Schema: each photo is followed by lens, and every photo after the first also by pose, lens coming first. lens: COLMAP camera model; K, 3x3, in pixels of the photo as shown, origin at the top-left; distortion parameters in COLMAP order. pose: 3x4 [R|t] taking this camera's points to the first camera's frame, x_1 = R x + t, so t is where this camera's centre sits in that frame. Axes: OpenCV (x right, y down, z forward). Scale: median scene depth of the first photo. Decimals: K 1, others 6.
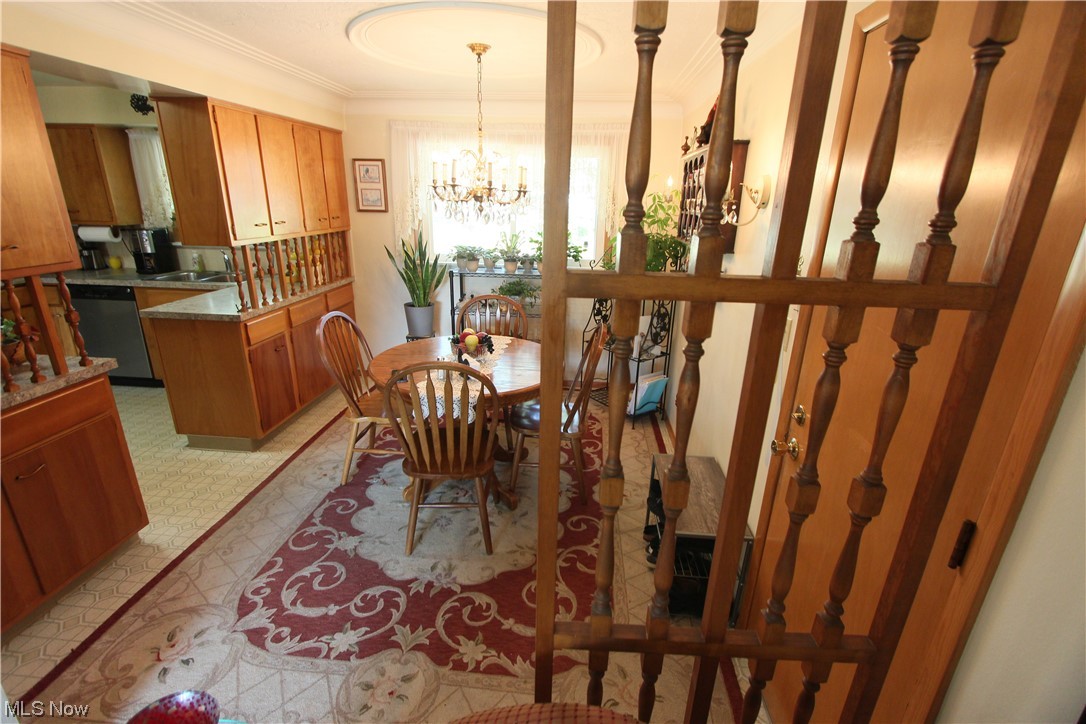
lens RADIAL K [[500.8, 0, 544.5], [0, 500.8, 366.9], [0, 0, 1]] dist [-0.020283, 0.000102]
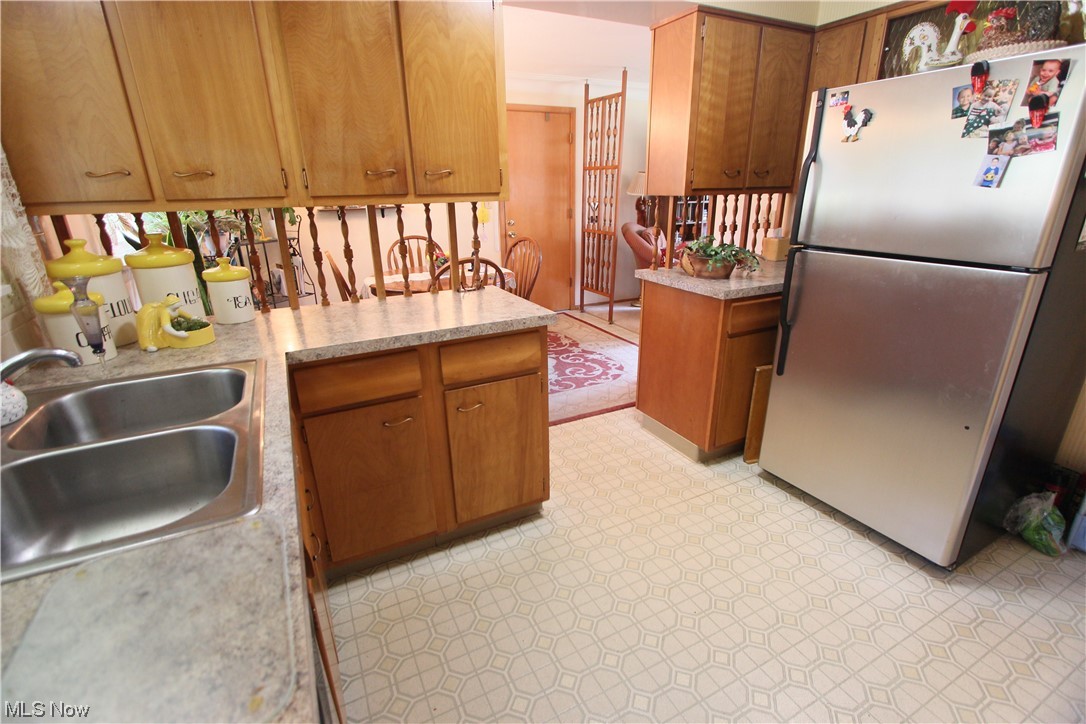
lens RADIAL K [[500.8, 0, 543.6], [0, 500.8, 362.1], [0, 0, 1]] dist [-0.020283, 0.000102]
pose [[-0.516718, -0.312228, 0.797193, -2.004389], [0.278801, 0.819013, 0.501485, -0.595526], [-0.809489, 0.481384, -0.336149, 1.880102]]
